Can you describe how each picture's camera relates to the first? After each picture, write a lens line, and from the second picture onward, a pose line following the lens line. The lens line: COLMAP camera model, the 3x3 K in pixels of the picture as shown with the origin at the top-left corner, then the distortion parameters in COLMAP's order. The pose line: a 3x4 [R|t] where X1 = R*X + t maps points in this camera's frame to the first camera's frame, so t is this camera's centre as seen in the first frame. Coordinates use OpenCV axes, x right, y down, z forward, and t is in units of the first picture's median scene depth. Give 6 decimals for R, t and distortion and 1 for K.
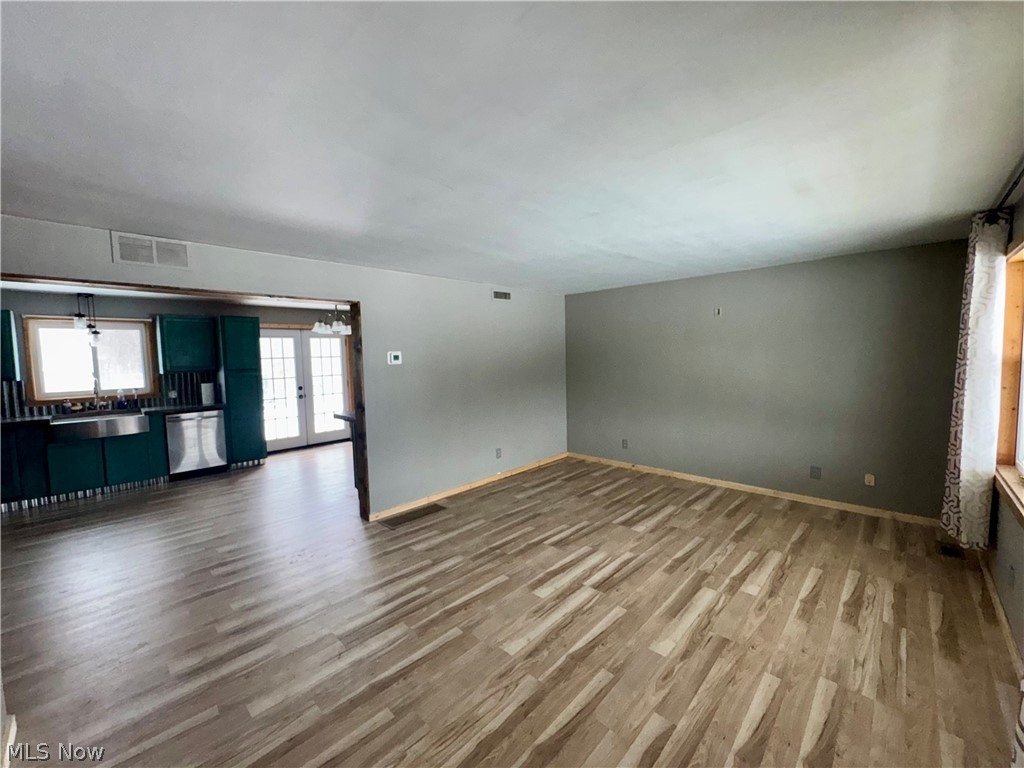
lens RADIAL K [[410.9, 0, 512.2], [0, 410.9, 383.9], [0, 0, 1]] dist [-0.003780, 0.000790]
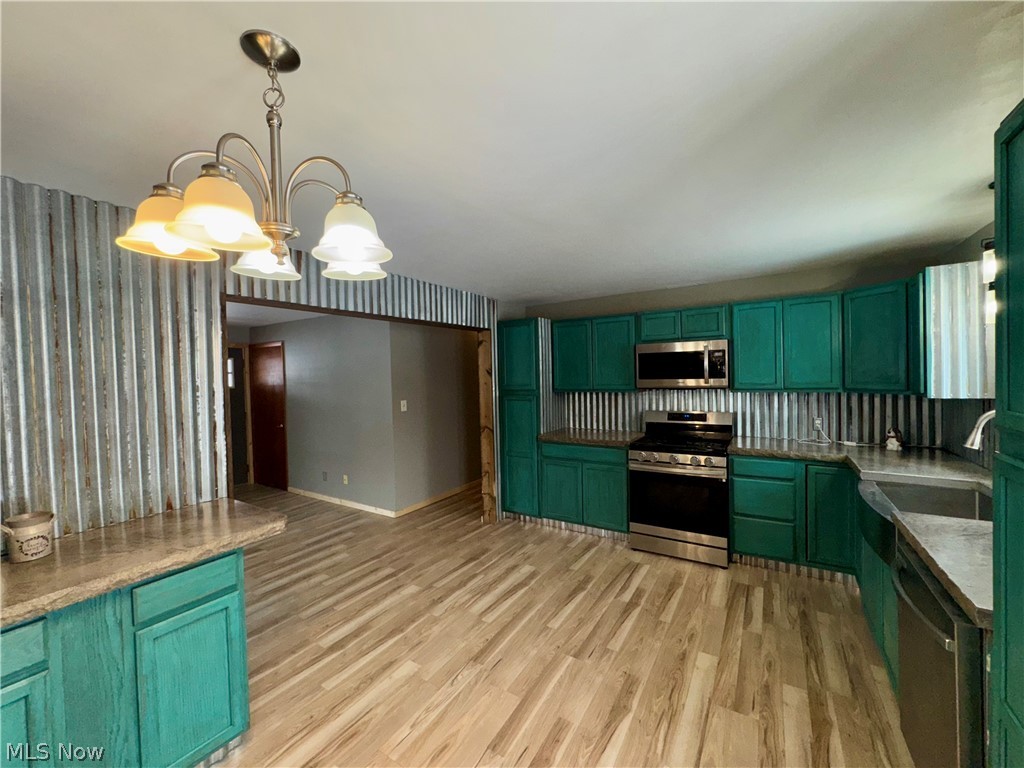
lens RADIAL K [[410.9, 0, 511.7], [0, 410.9, 383.2], [0, 0, 1]] dist [-0.003780, 0.000790]
pose [[-0.978973, 0.050146, -0.197732, -0.648614], [0.031932, 0.995036, 0.094255, -0.107575], [0.201476, 0.085959, -0.975714, 1.610088]]
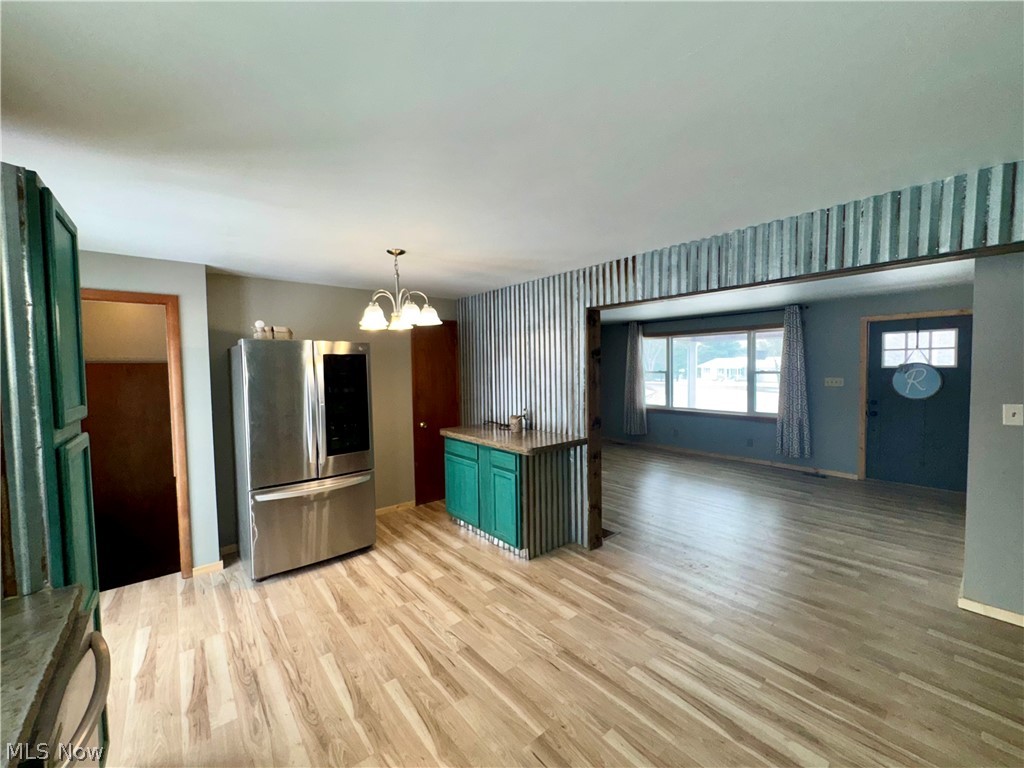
lens RADIAL K [[410.9, 0, 516.5], [0, 410.9, 383.9], [0, 0, 1]] dist [-0.003780, 0.000790]
pose [[0.106836, -0.026359, 0.993927, -1.260893], [0.083523, 0.996353, 0.017446, -0.058678], [-0.990762, 0.081152, 0.108648, 1.046363]]
